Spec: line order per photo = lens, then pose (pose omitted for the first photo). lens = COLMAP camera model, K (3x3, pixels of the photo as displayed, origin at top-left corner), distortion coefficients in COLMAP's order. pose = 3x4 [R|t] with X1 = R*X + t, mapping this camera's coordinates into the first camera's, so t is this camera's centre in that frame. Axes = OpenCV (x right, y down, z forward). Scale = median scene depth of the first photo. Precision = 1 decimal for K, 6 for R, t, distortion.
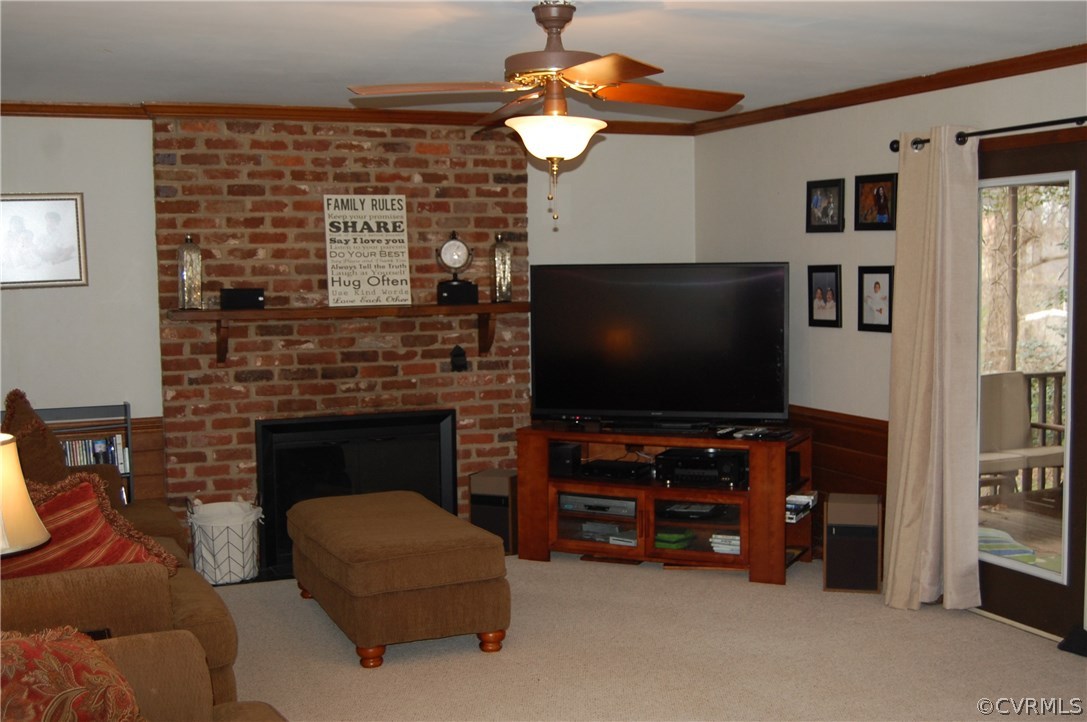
lens RADIAL K [[1256.8, 0, 543.5], [0, 1256.8, 361.0], [0, 0, 1]] dist [-0.008807, -0.042711]
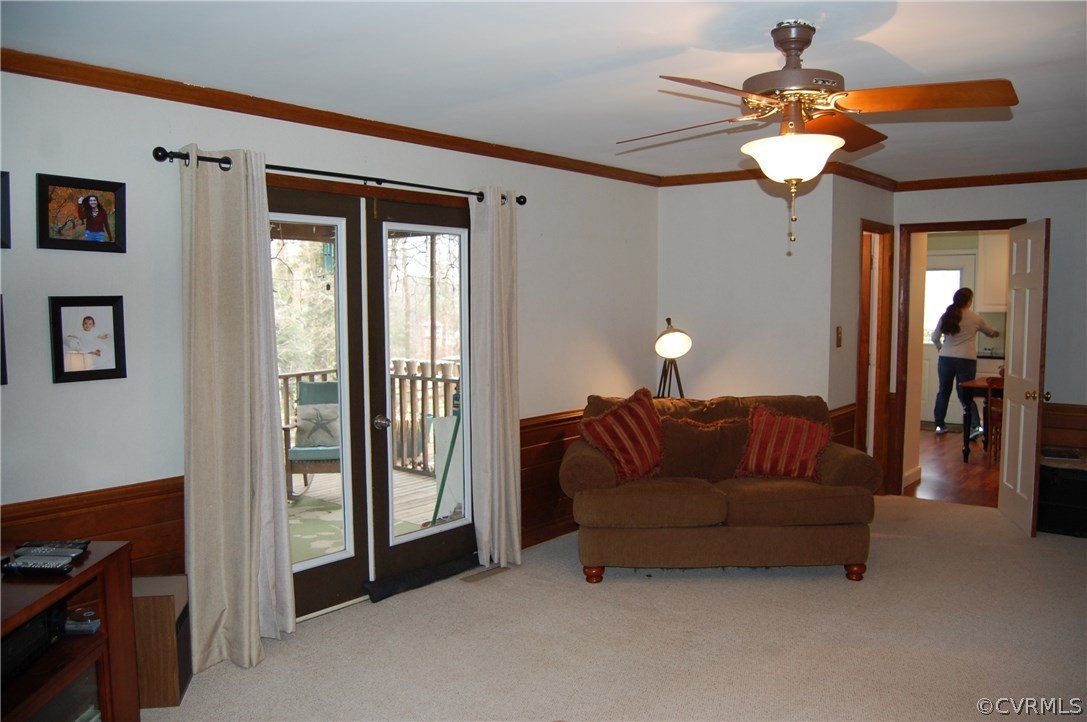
lens RADIAL K [[820.5, 0, 543.5], [0, 820.5, 361.0], [0, 0, 1]] dist [-0.000937, 0.001496]
pose [[-0.414839, -0.065270, 0.907551, -0.297803], [0.072033, 0.991938, 0.104264, -0.063834], [-0.907039, 0.108626, -0.406793, 0.889496]]
